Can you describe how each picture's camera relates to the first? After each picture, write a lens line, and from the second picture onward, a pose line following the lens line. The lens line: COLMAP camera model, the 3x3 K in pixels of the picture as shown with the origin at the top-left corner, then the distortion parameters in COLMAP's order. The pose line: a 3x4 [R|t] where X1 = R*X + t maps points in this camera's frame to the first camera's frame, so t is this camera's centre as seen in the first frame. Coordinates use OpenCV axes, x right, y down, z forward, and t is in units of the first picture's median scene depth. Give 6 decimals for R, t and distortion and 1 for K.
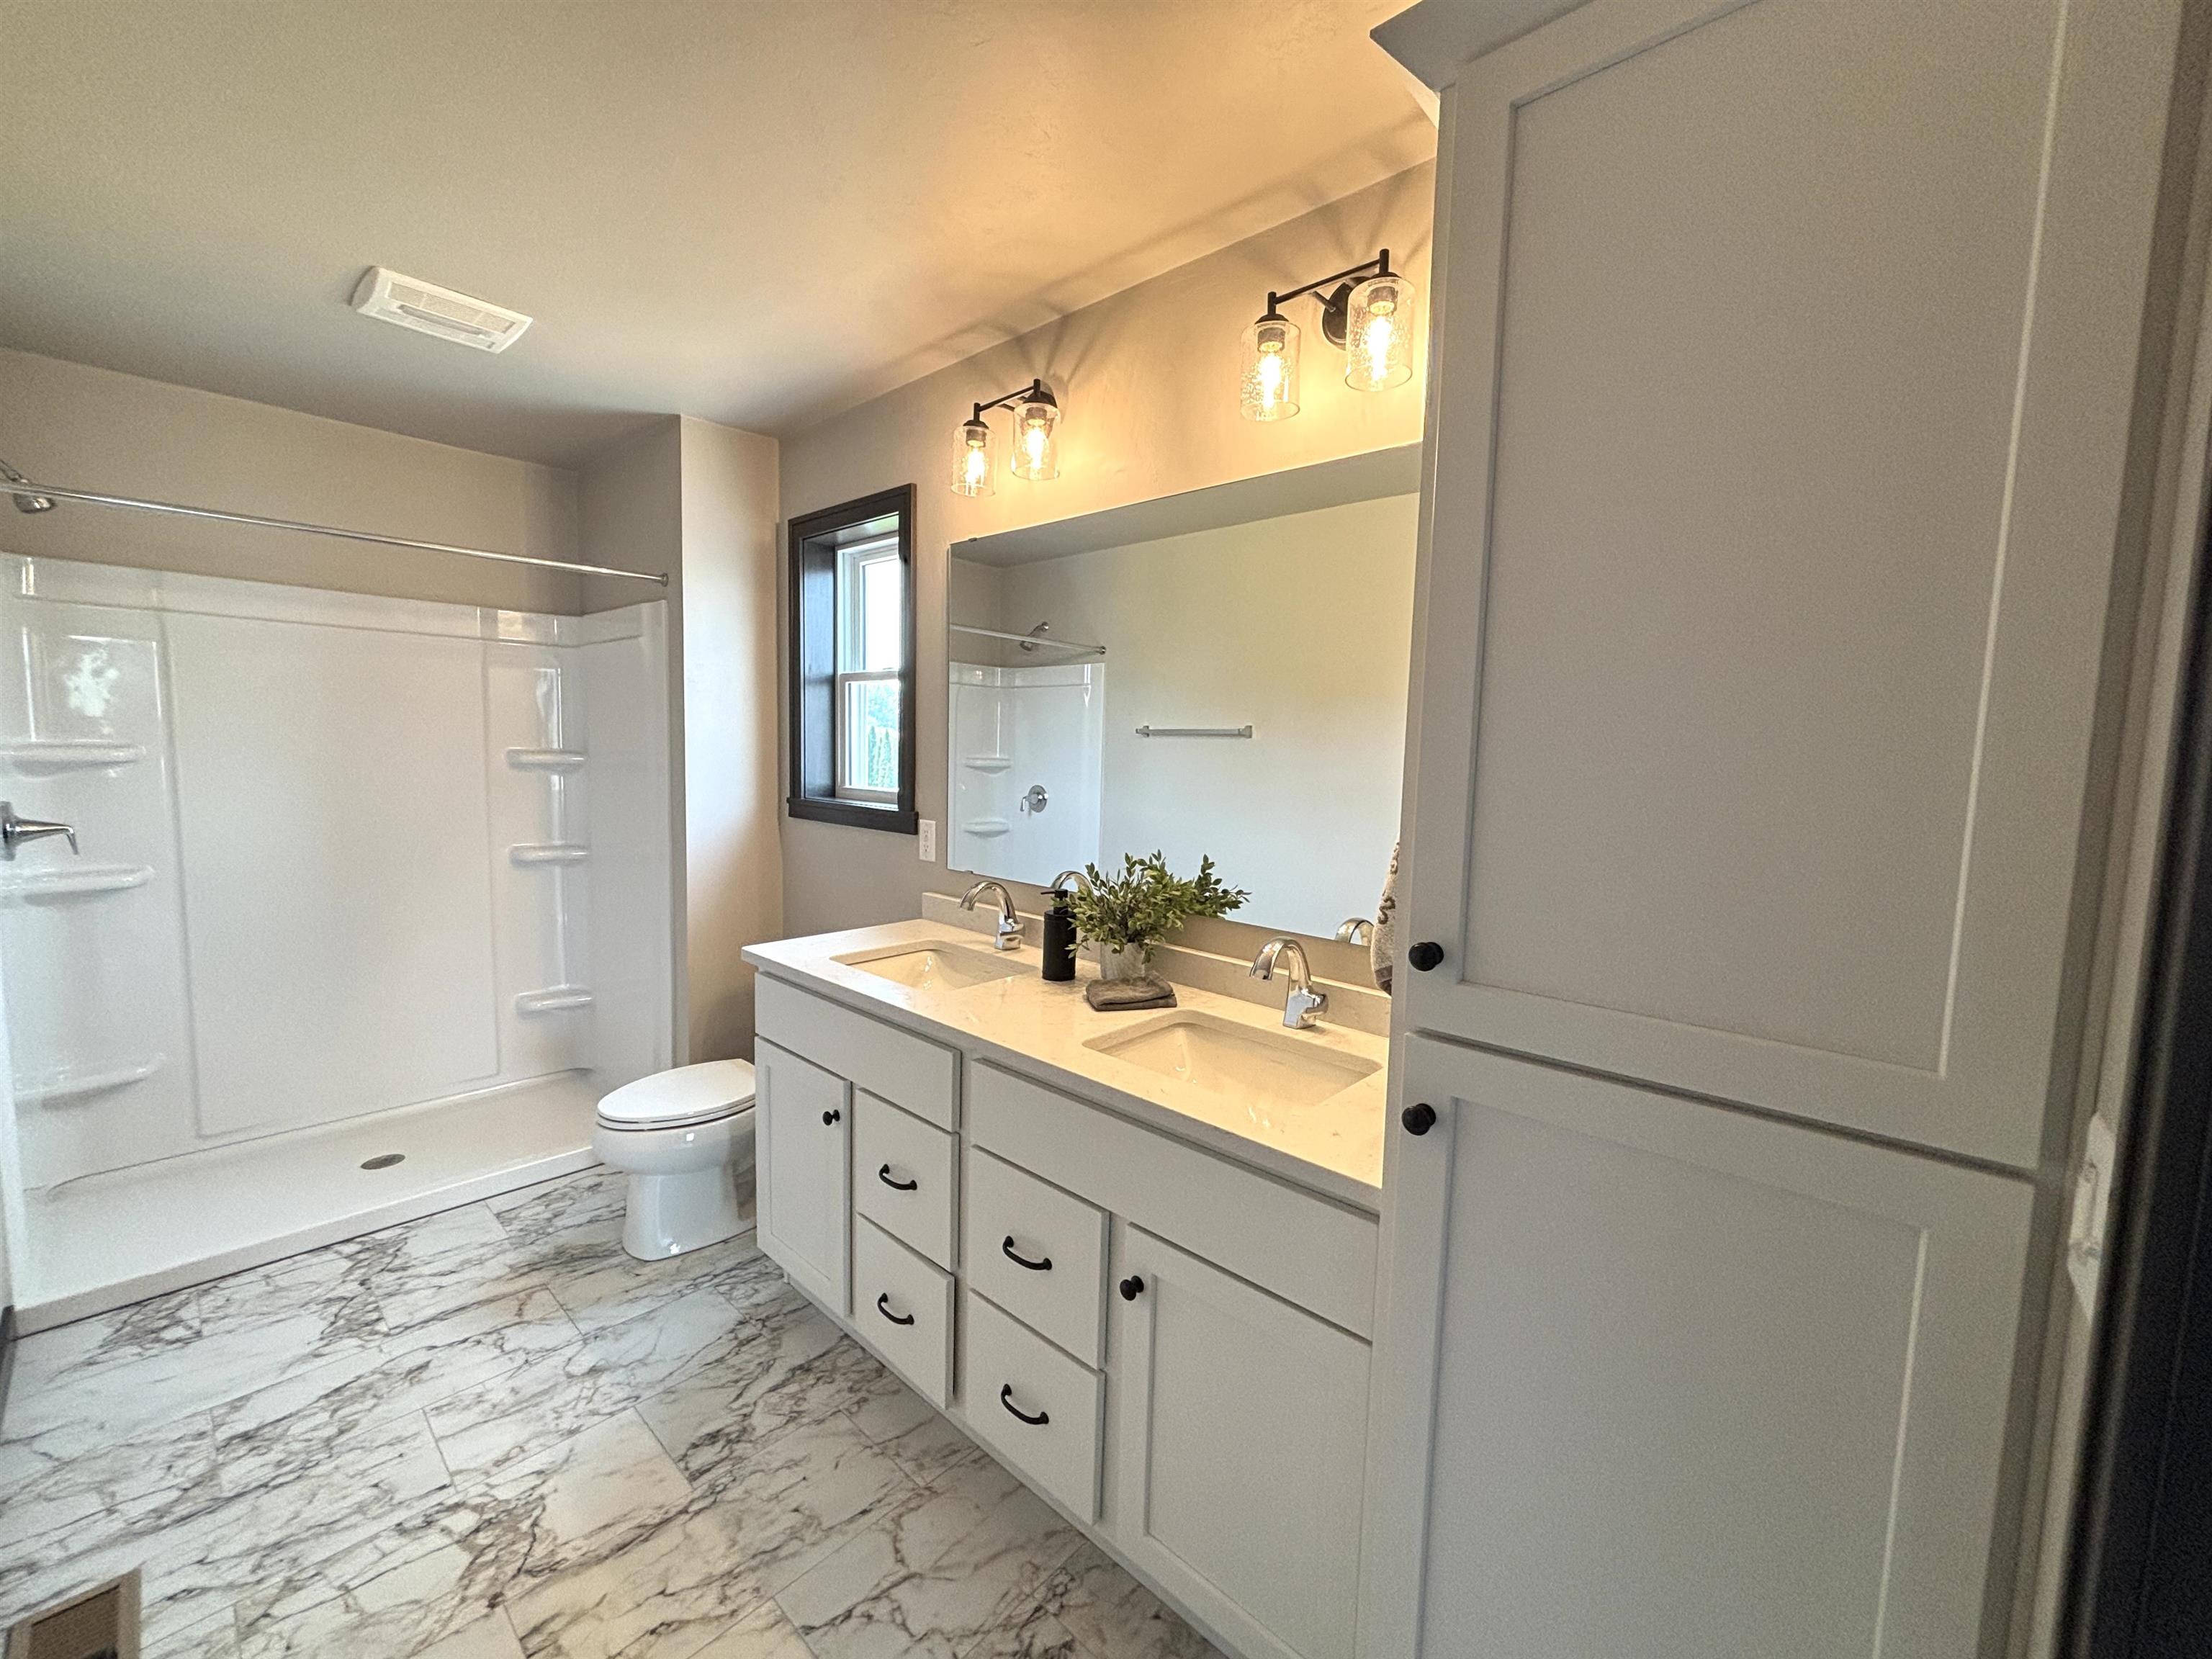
lens RADIAL K [[894.5, 0, 1105.5], [0, 894.5, 833.8], [0, 0, 1]] dist [0.006190, -0.002120]
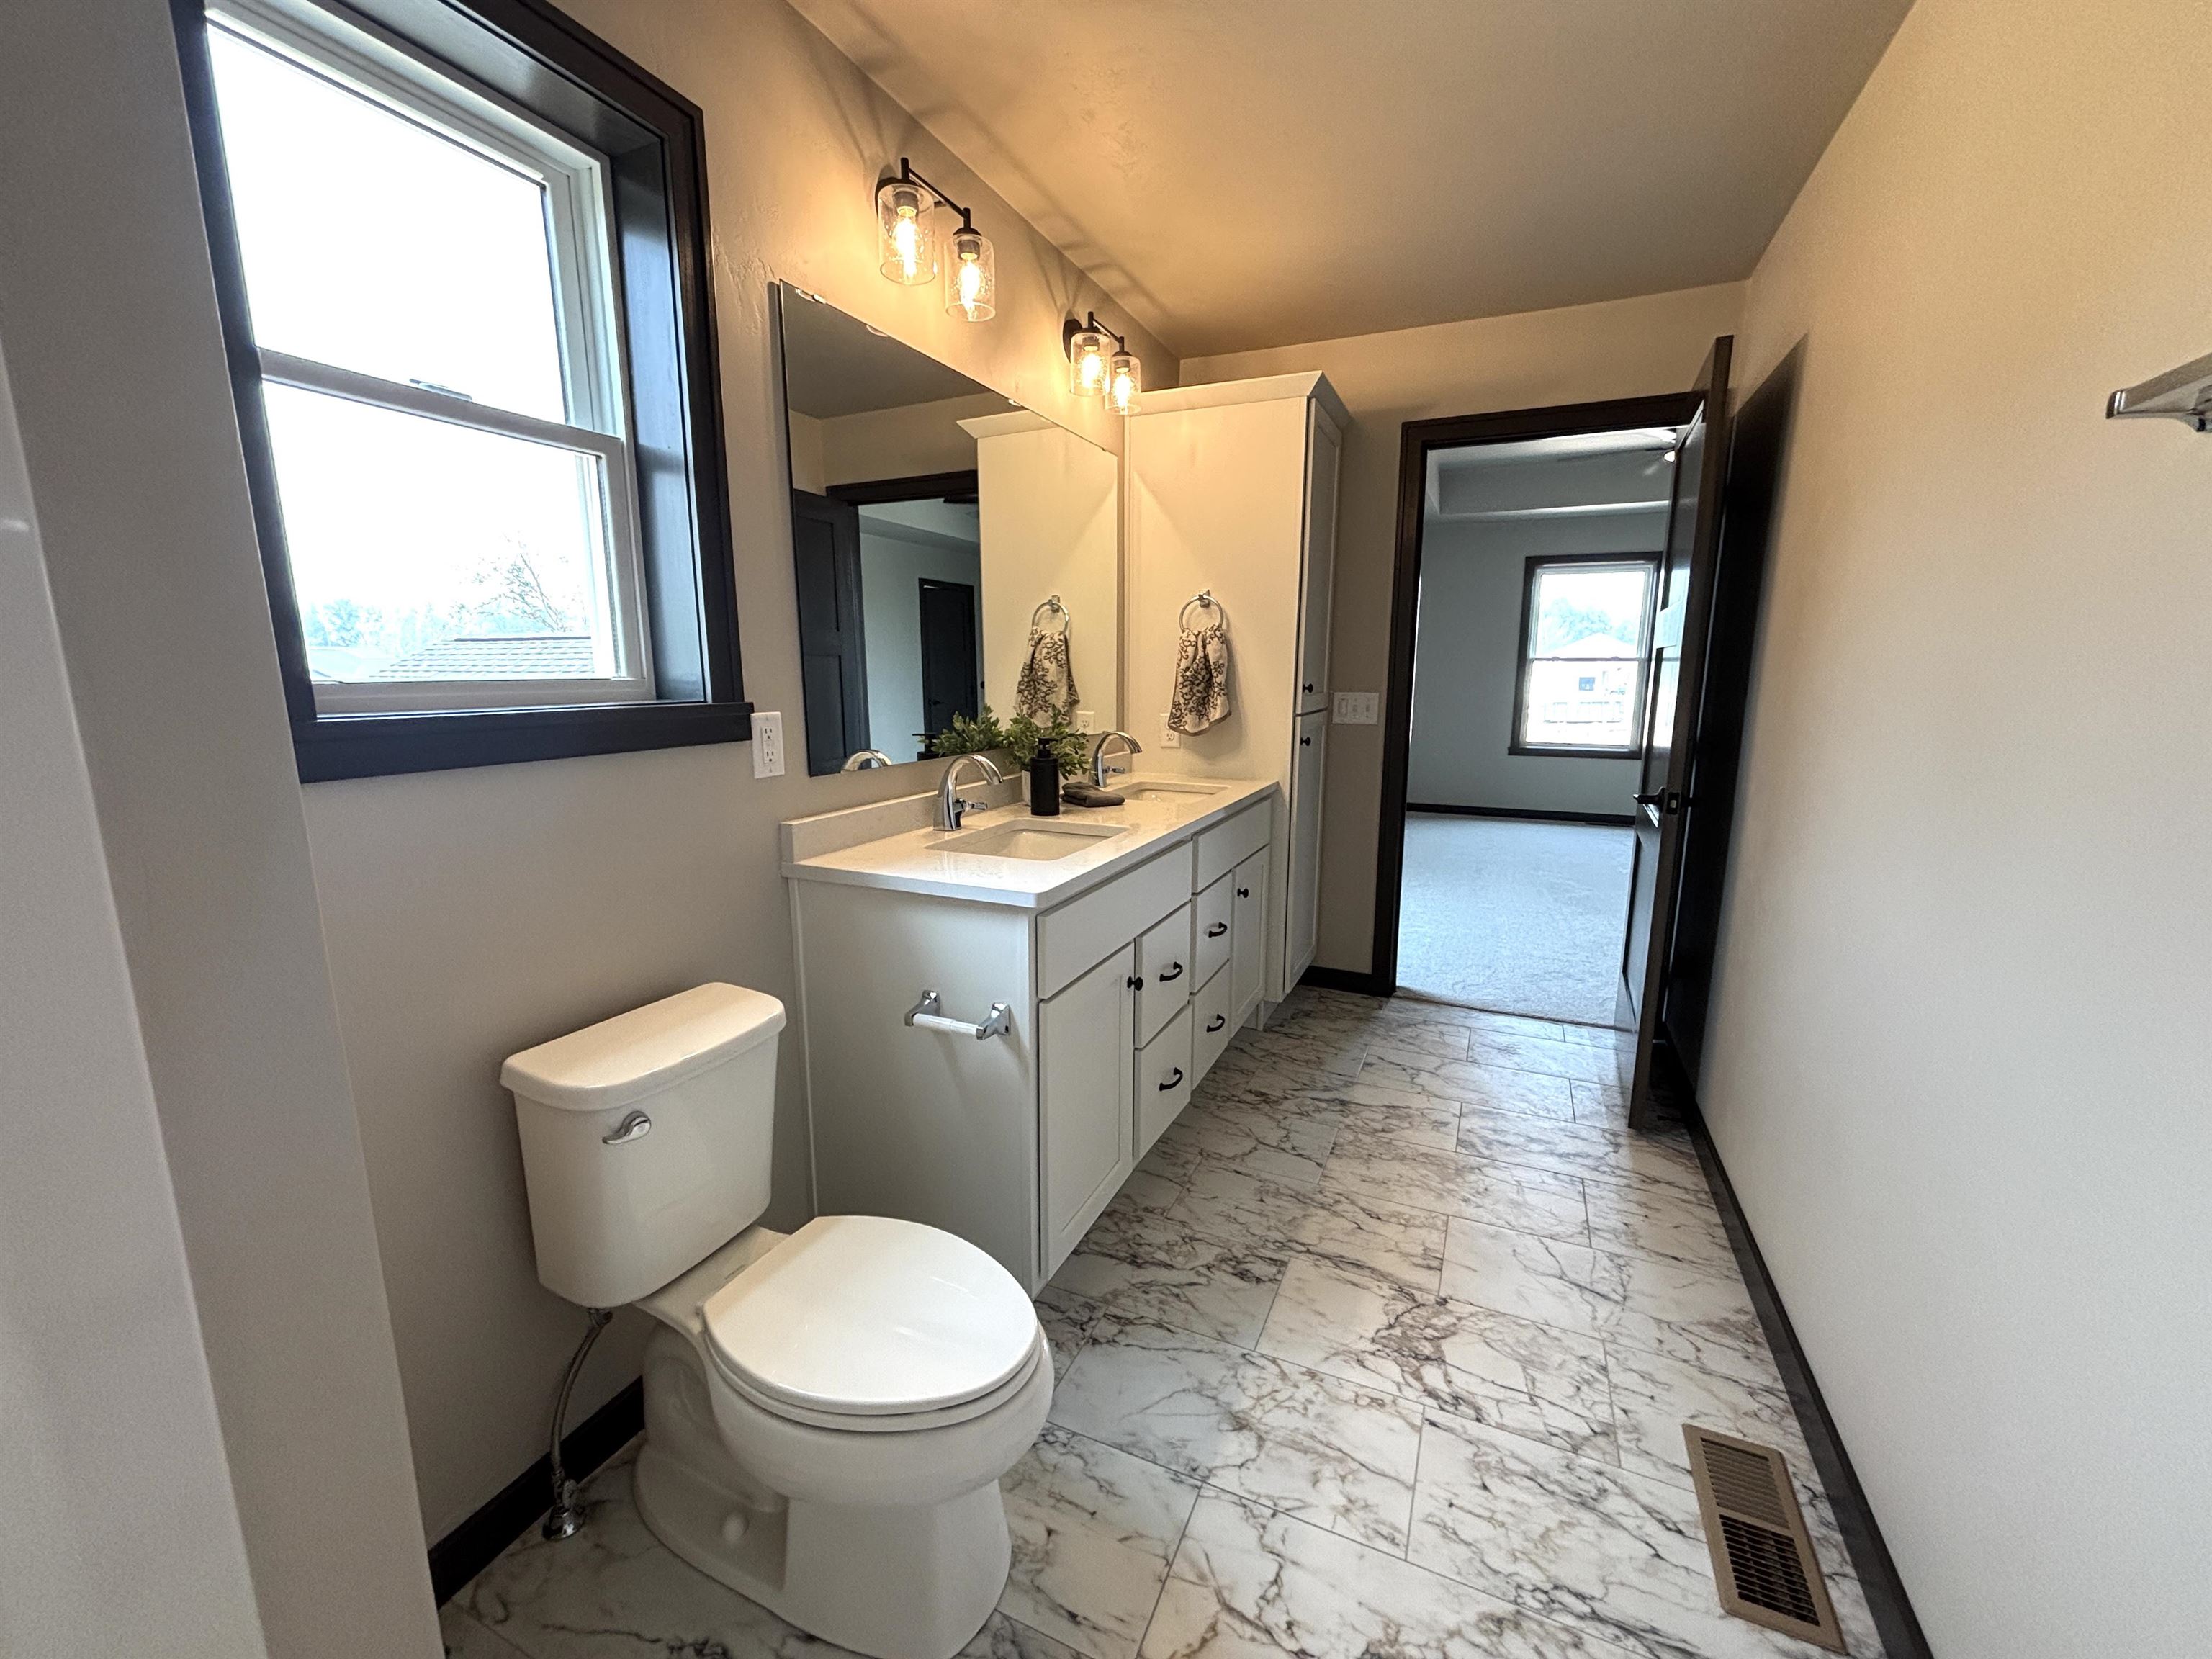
lens RADIAL K [[894.5, 0, 1103.9], [0, 894.5, 823.5], [0, 0, 1]] dist [0.006190, -0.002120]
pose [[-0.317956, -0.189522, 0.928970, -1.367525], [0.073526, 0.971937, 0.223454, -0.098844], [-0.945250, 0.139352, -0.295099, 1.504174]]
